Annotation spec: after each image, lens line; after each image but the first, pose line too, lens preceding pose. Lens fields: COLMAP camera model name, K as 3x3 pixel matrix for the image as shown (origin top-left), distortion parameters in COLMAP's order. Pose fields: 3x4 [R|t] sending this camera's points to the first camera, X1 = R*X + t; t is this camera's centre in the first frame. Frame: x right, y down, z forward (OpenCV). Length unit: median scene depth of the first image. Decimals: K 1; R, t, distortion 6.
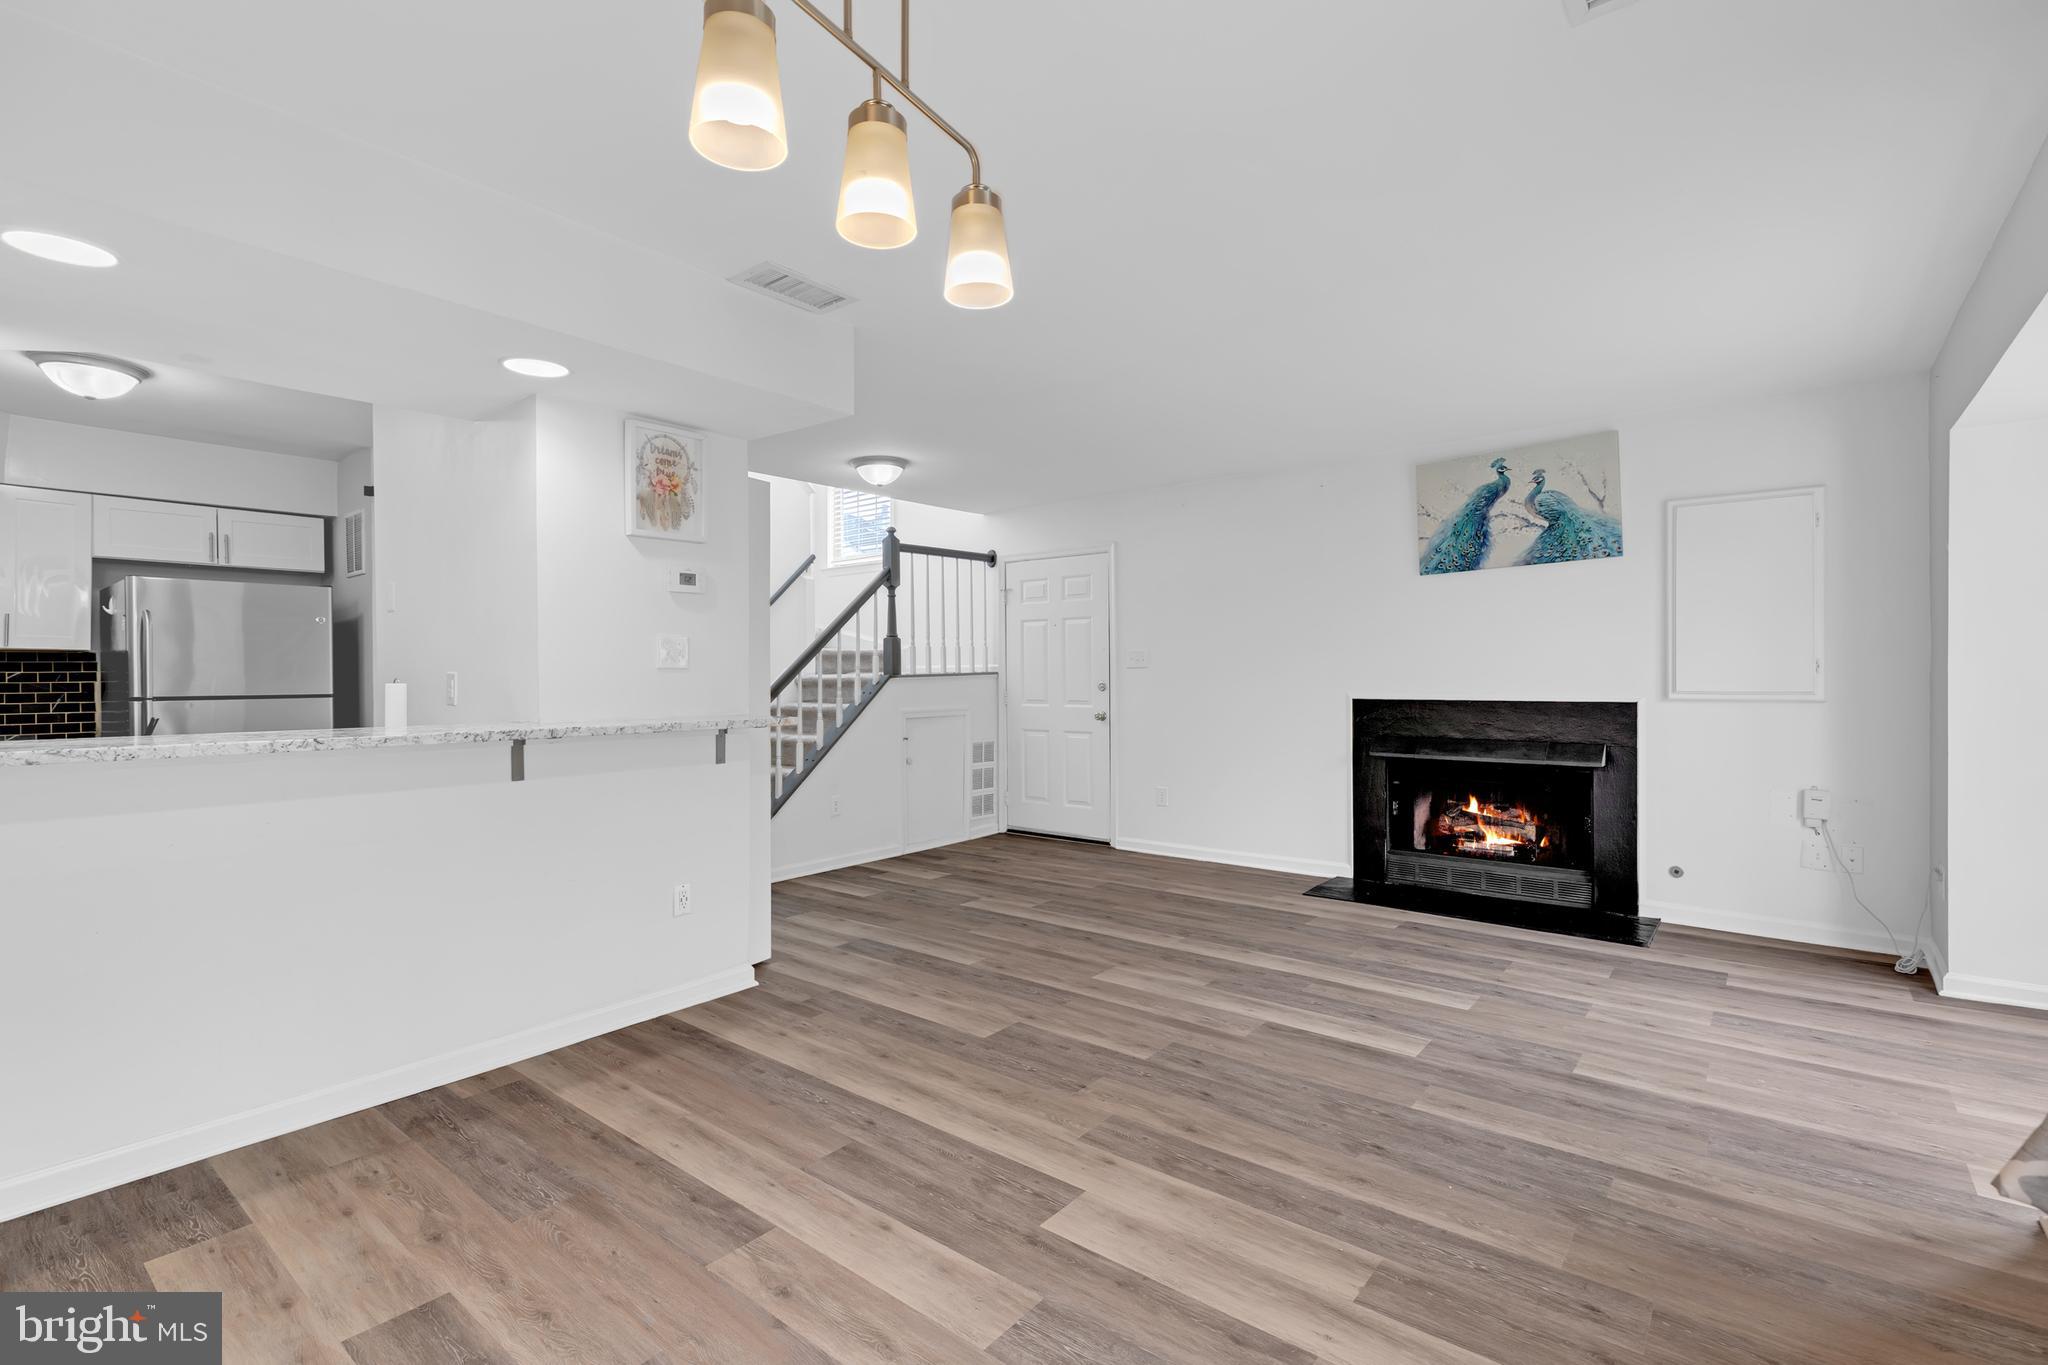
lens RADIAL K [[975.1, 0, 1085.1], [0, 975.1, 679.2], [0, 0, 1]] dist [0.002467, 0.000354]
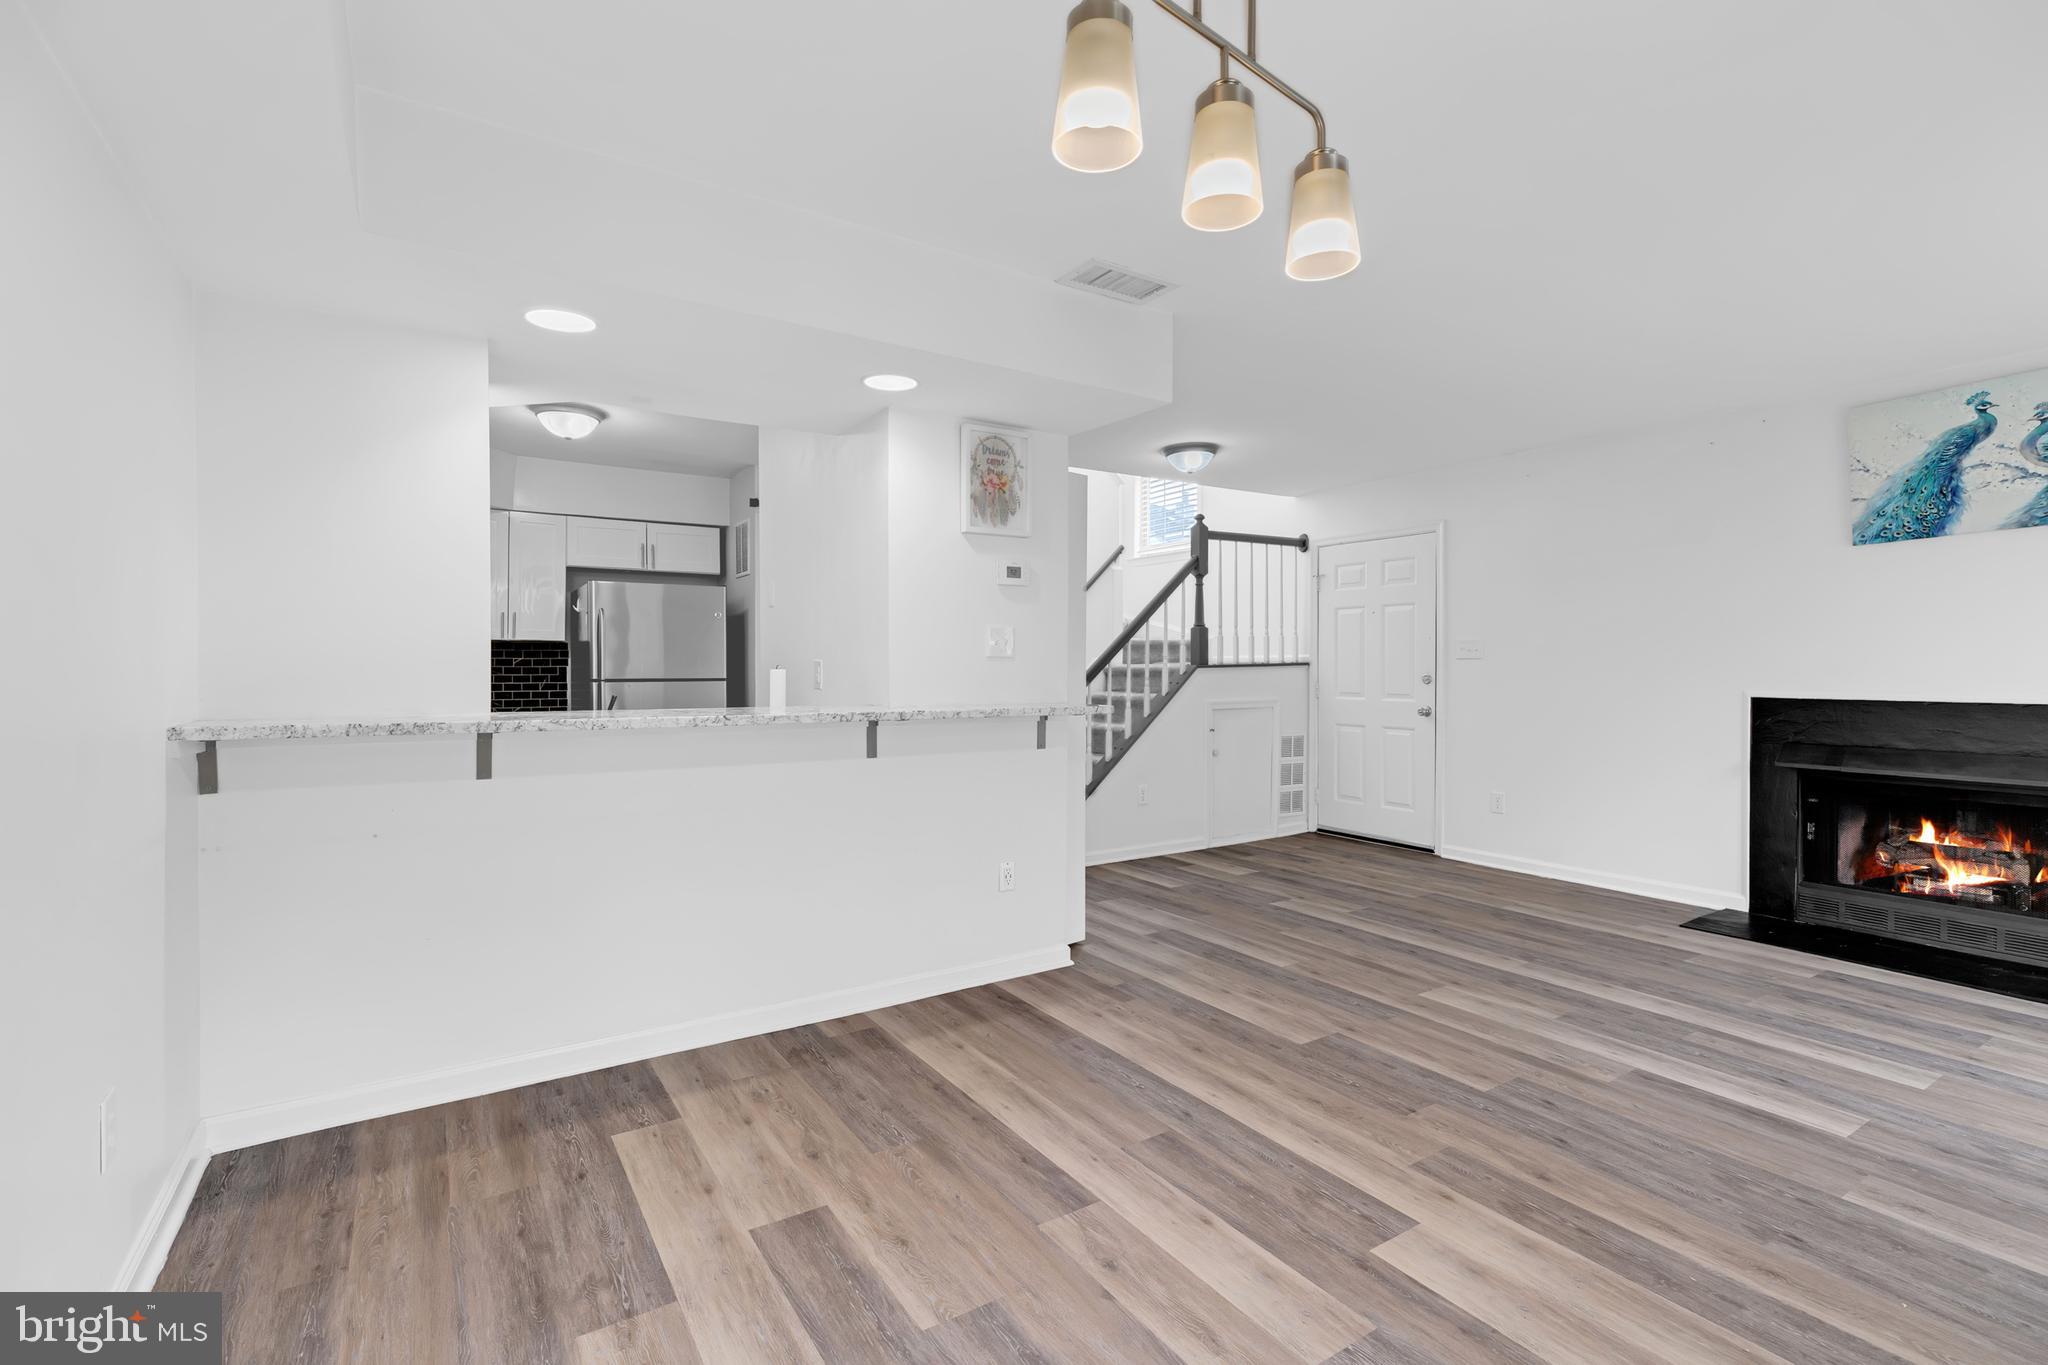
lens RADIAL K [[1001.3, 0, 1048.8], [0, 1001.3, 680.5], [0, 0, 1]] dist [0.002300, 0.000875]
pose [[0.944690, 0.011489, -0.327763, -0.019825], [-0.007910, 0.999894, 0.012251, 0.000326], [0.327869, -0.008981, 0.944680, -0.007457]]
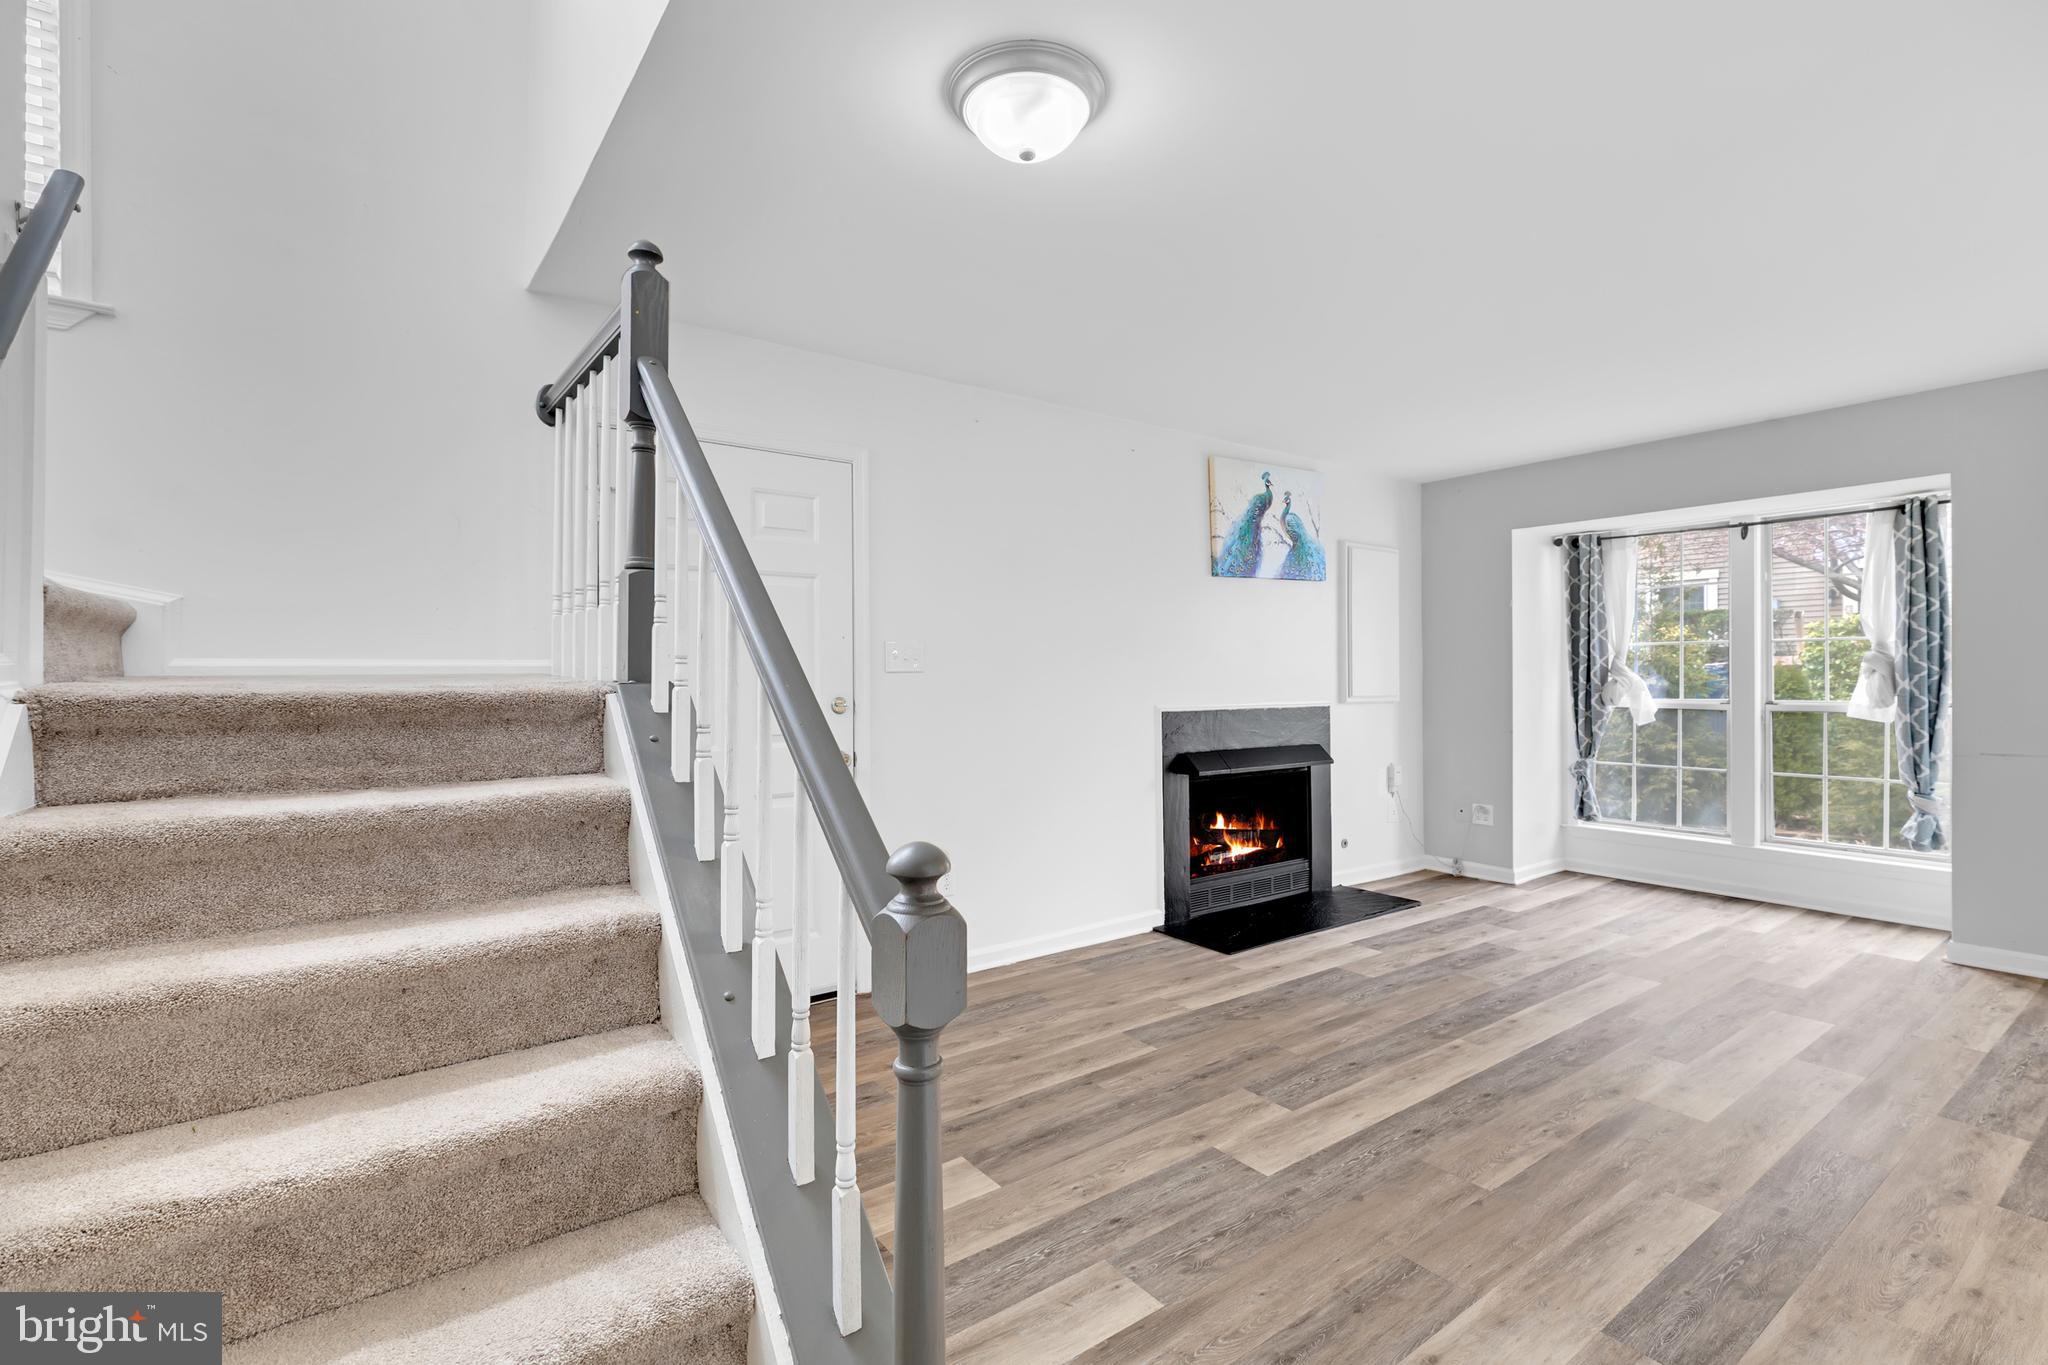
lens RADIAL K [[940.3, 0, 924.4], [0, 940.3, 712.2], [0, 0, 1]] dist [0.003094, 0.001693]
pose [[0.287365, -0.027959, 0.957413, -0.963185], [0.005804, 0.999606, 0.027449, -0.007495], [-0.957803, -0.002331, 0.287415, 1.644317]]
